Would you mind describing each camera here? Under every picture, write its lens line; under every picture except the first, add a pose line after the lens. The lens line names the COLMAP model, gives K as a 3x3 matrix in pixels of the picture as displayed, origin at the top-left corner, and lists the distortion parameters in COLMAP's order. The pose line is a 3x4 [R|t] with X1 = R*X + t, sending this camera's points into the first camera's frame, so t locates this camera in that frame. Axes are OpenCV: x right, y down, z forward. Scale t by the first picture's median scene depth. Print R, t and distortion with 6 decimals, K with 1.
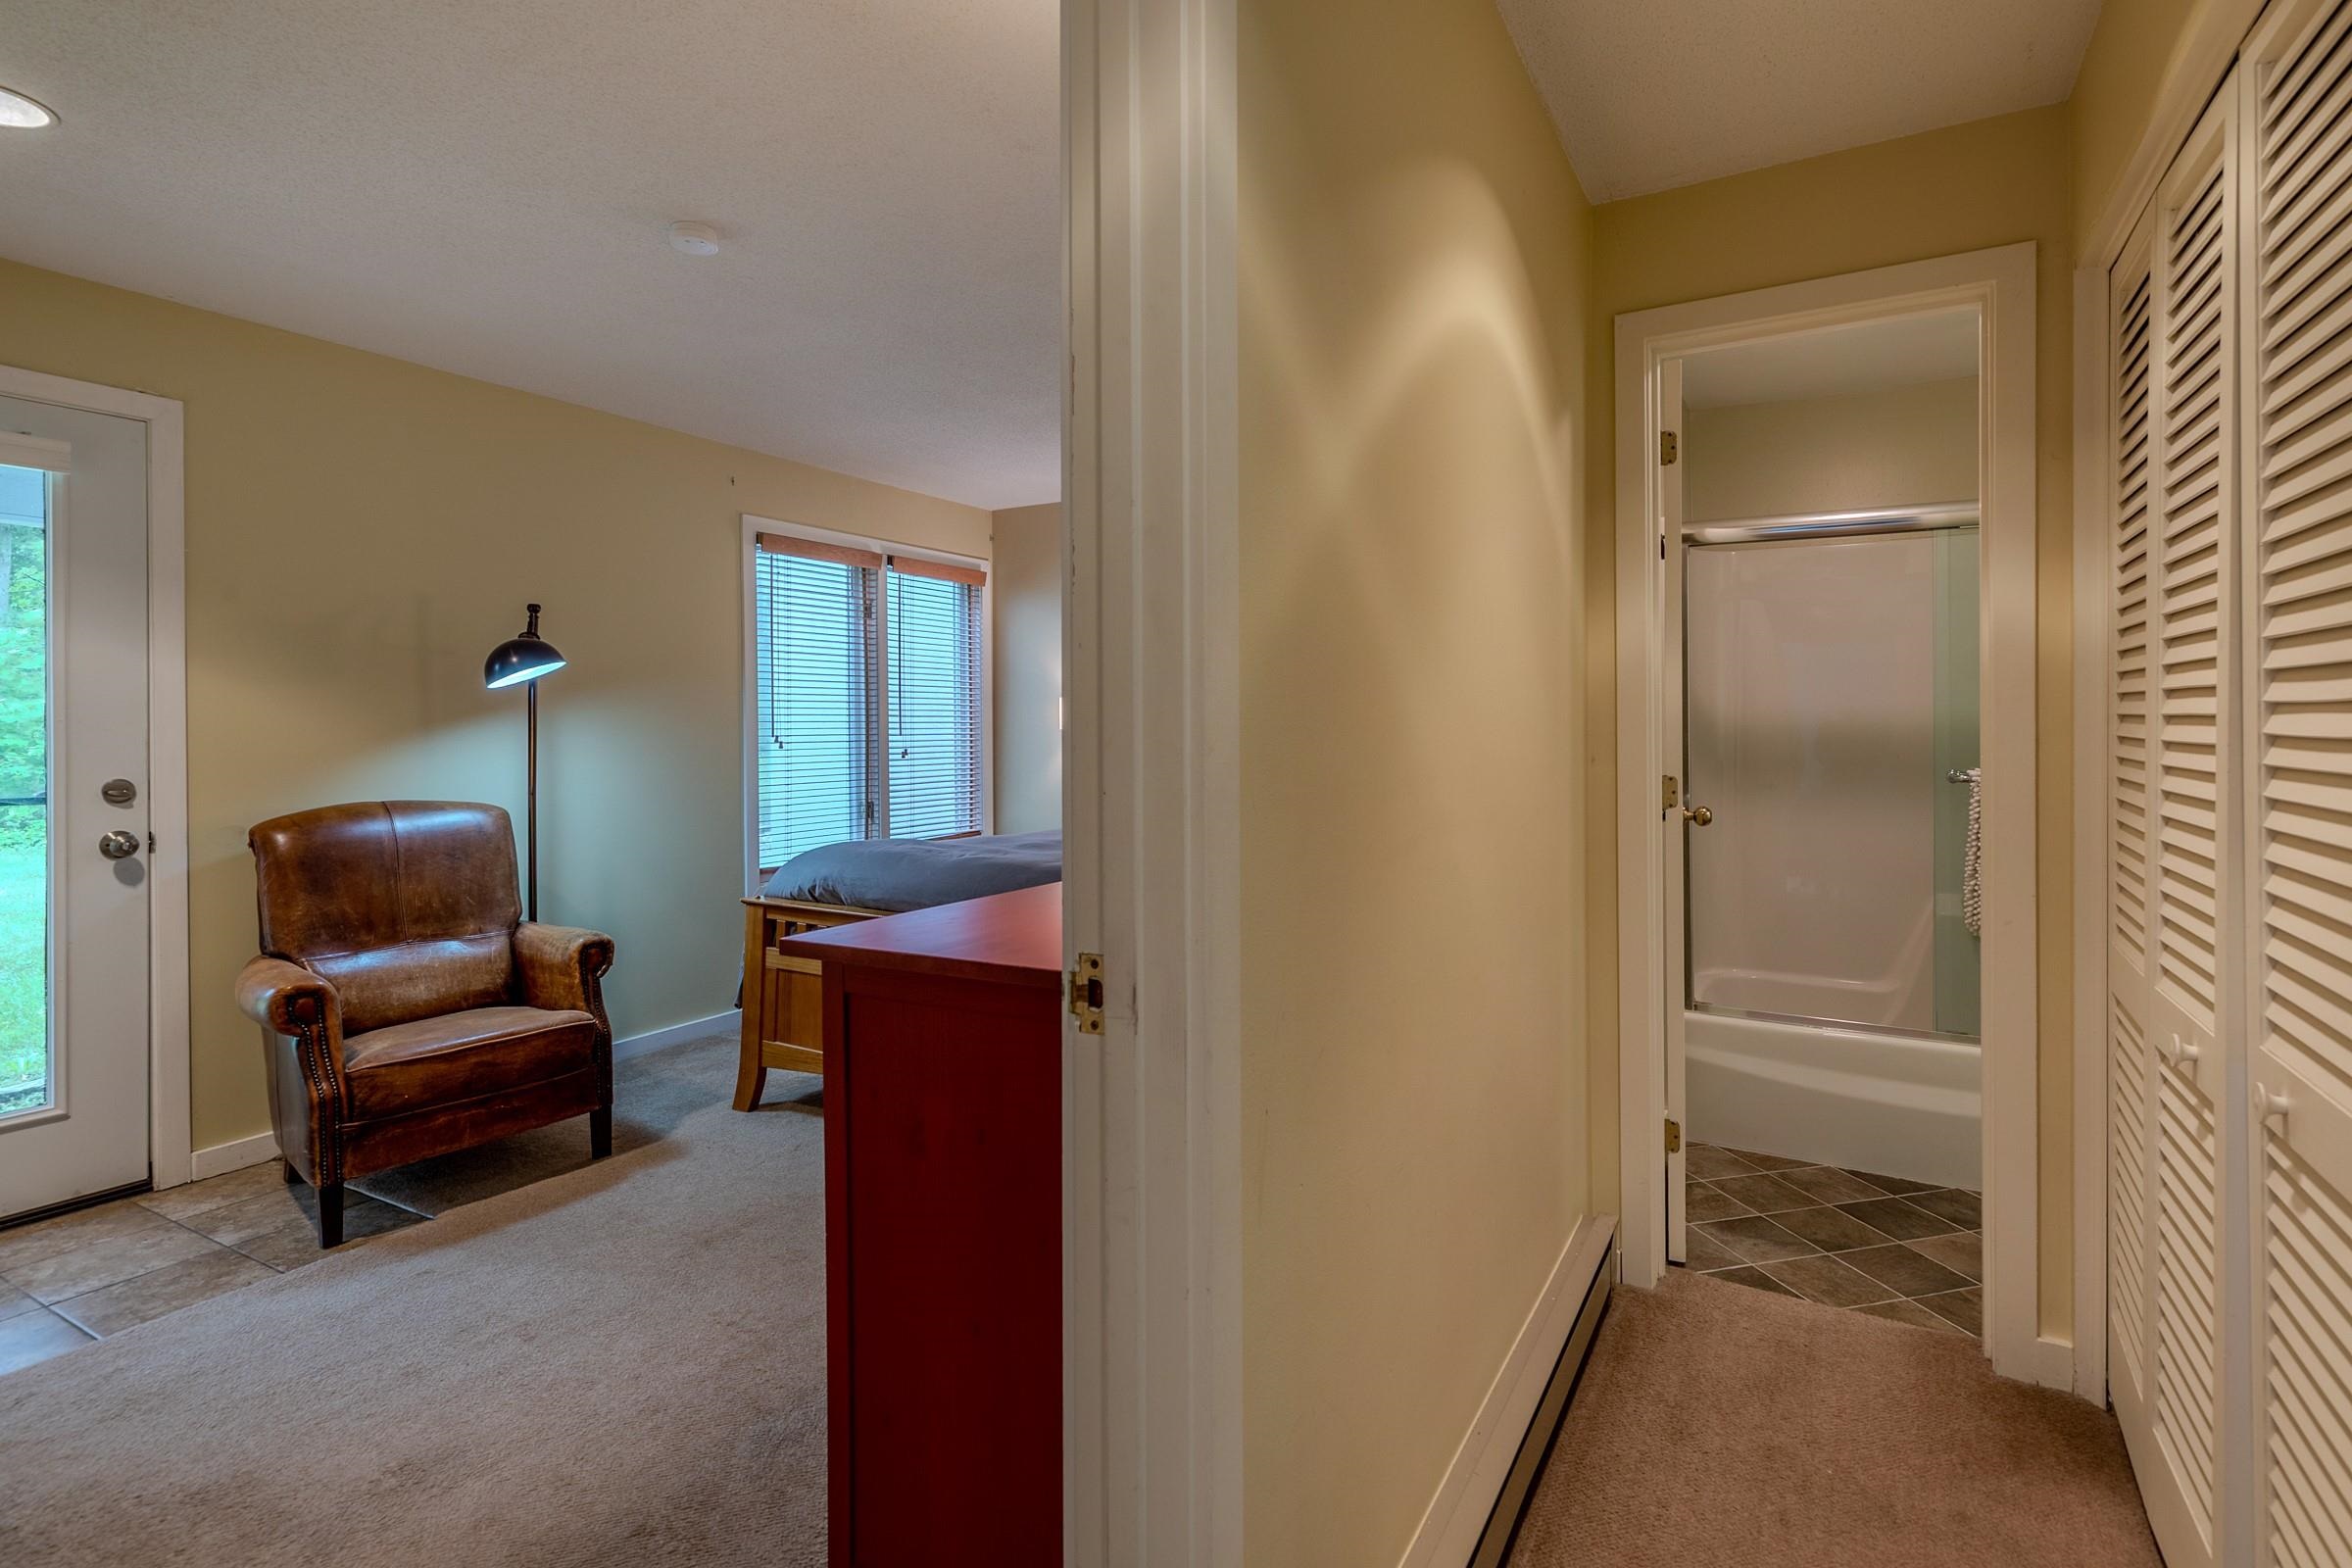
lens RADIAL K [[1073.3, 0, 1216.4], [0, 1073.3, 735.1], [0, 0, 1]] dist [0.007592, 0.000271]
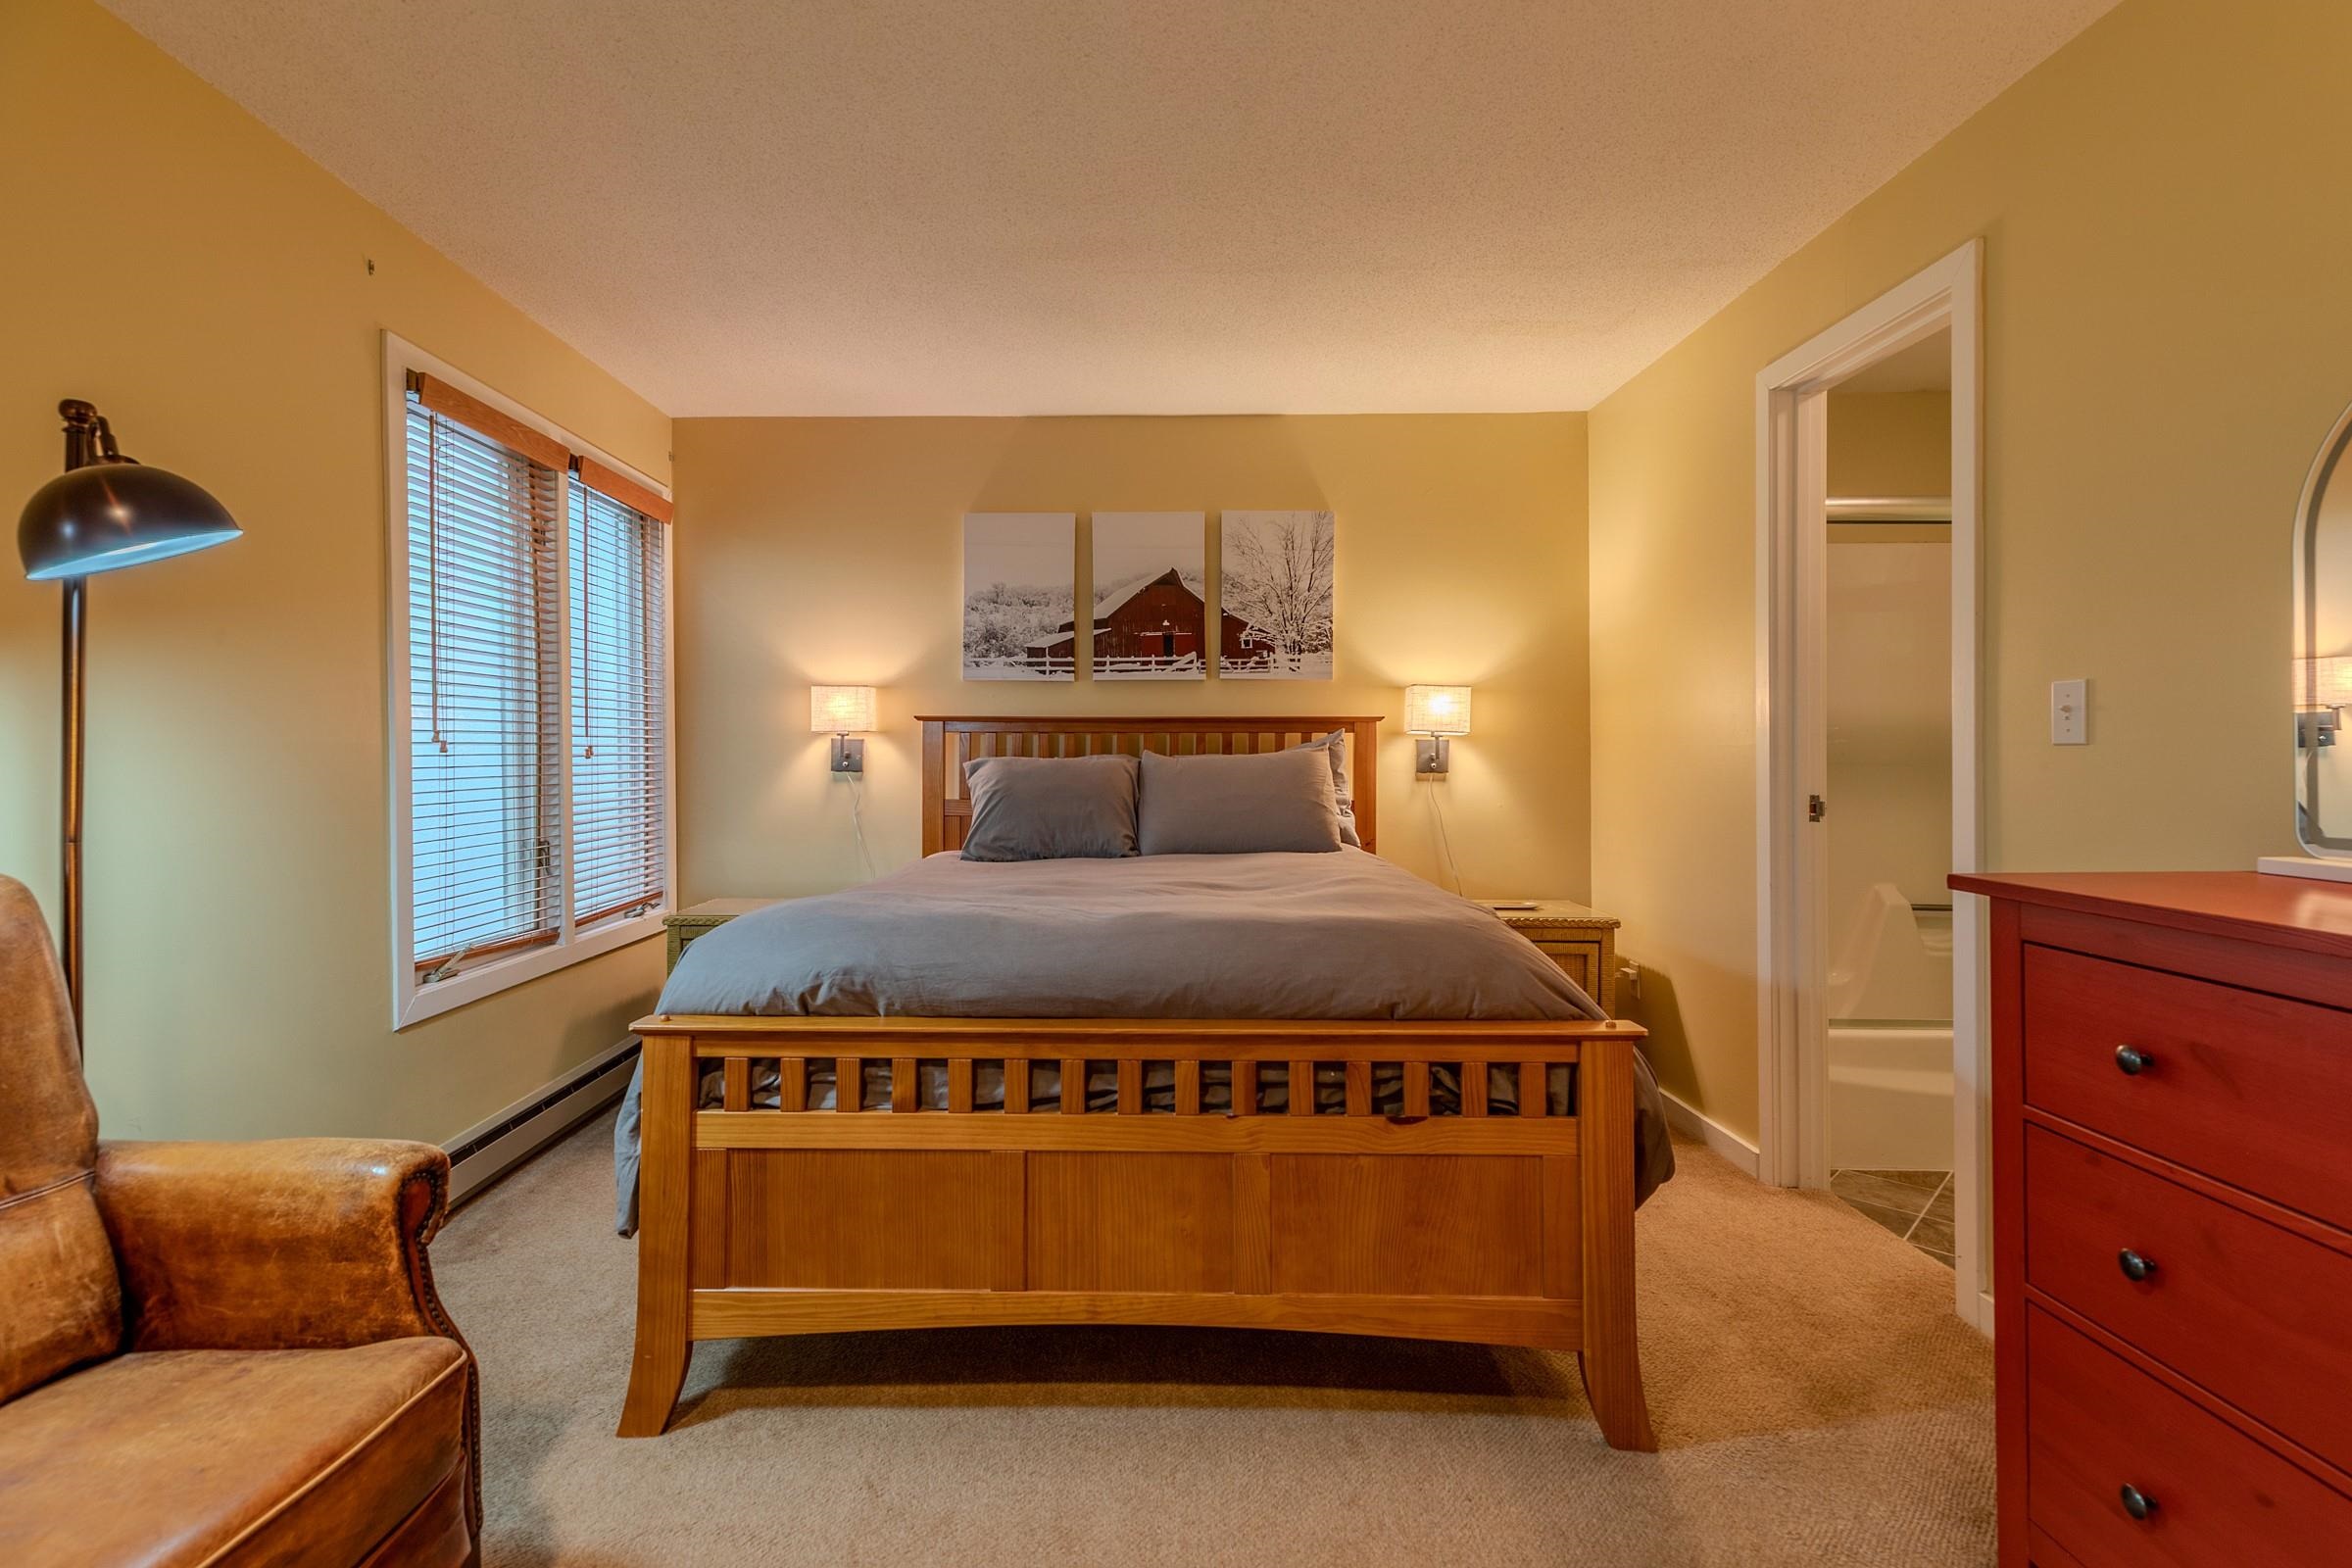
lens RADIAL K [[1073.3, 0, 1106.6], [0, 1073.3, 758.8], [0, 0, 1]] dist [0.007592, 0.000271]
pose [[0.888456, -0.004836, 0.458936, -0.508397], [0.006319, 0.999979, -0.001695, 0.027118], [-0.458918, 0.004406, 0.888468, 0.460160]]
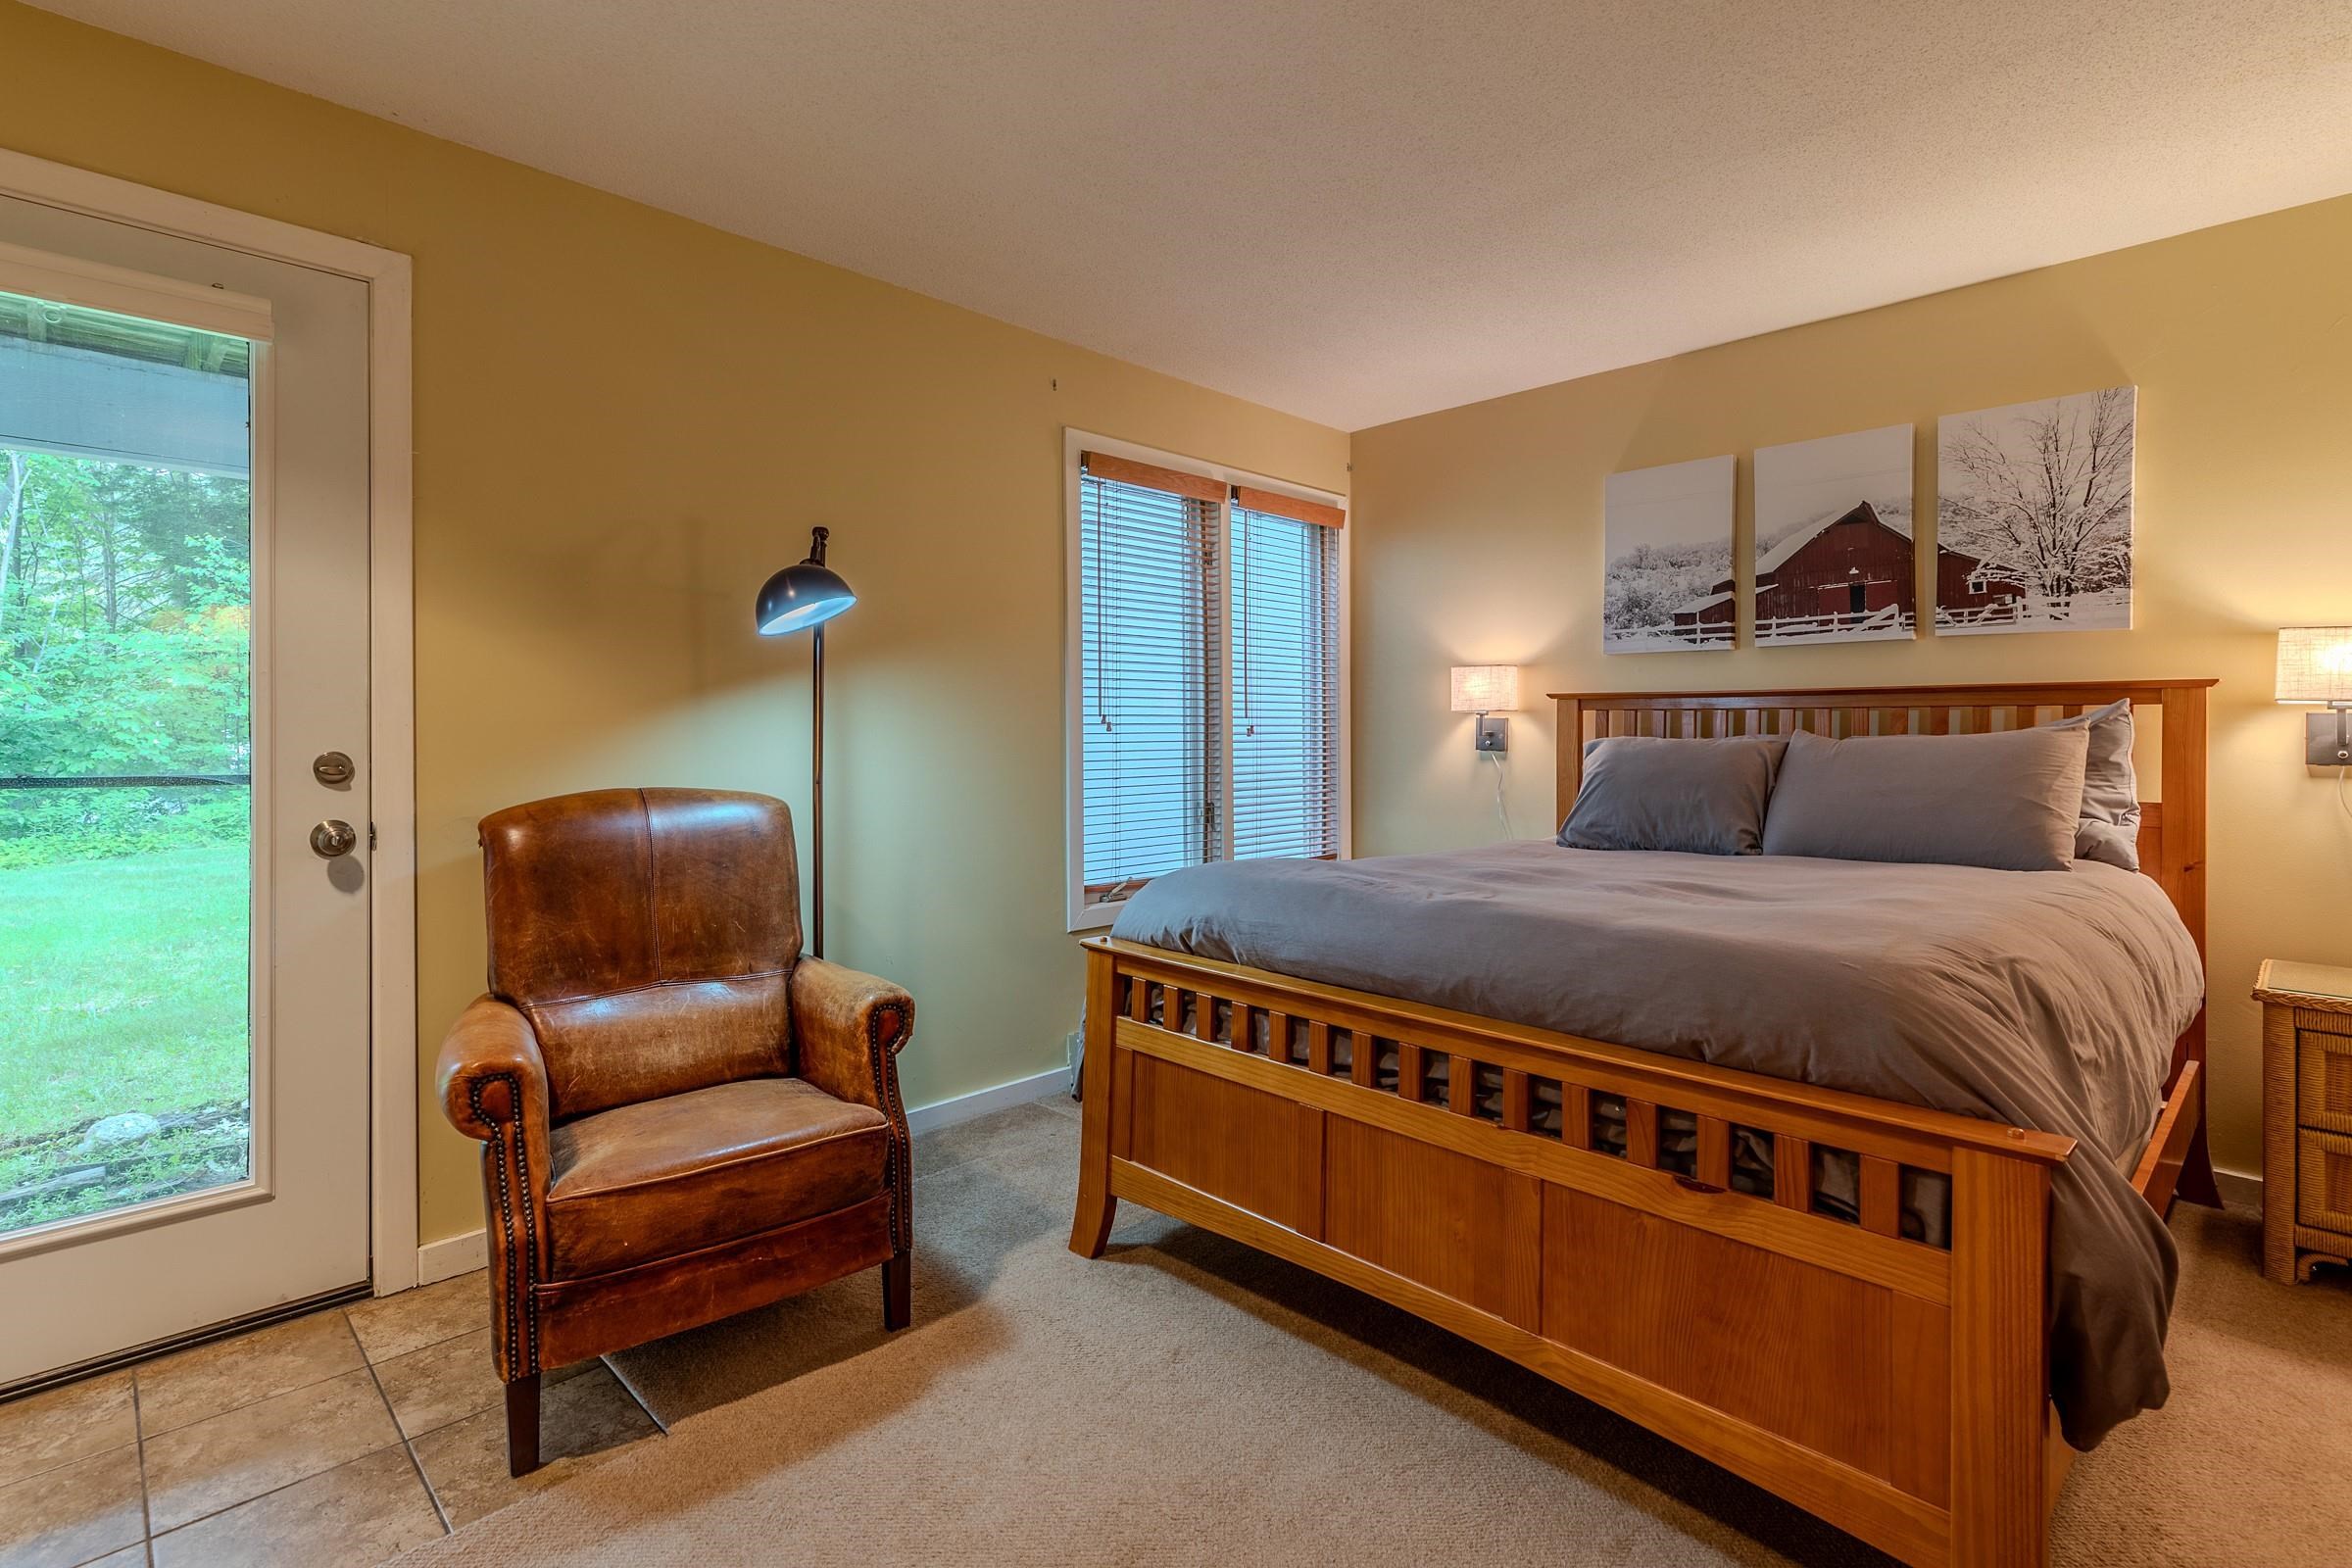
lens RADIAL K [[1073.3, 0, 1154.9], [0, 1073.3, 740.7], [0, 0, 1]] dist [0.007592, 0.000271]
pose [[0.956783, 0.001983, -0.290796, -0.213396], [-0.002160, 0.999998, -0.000288, 0.027642], [0.290794, 0.000903, 0.956785, 0.387534]]
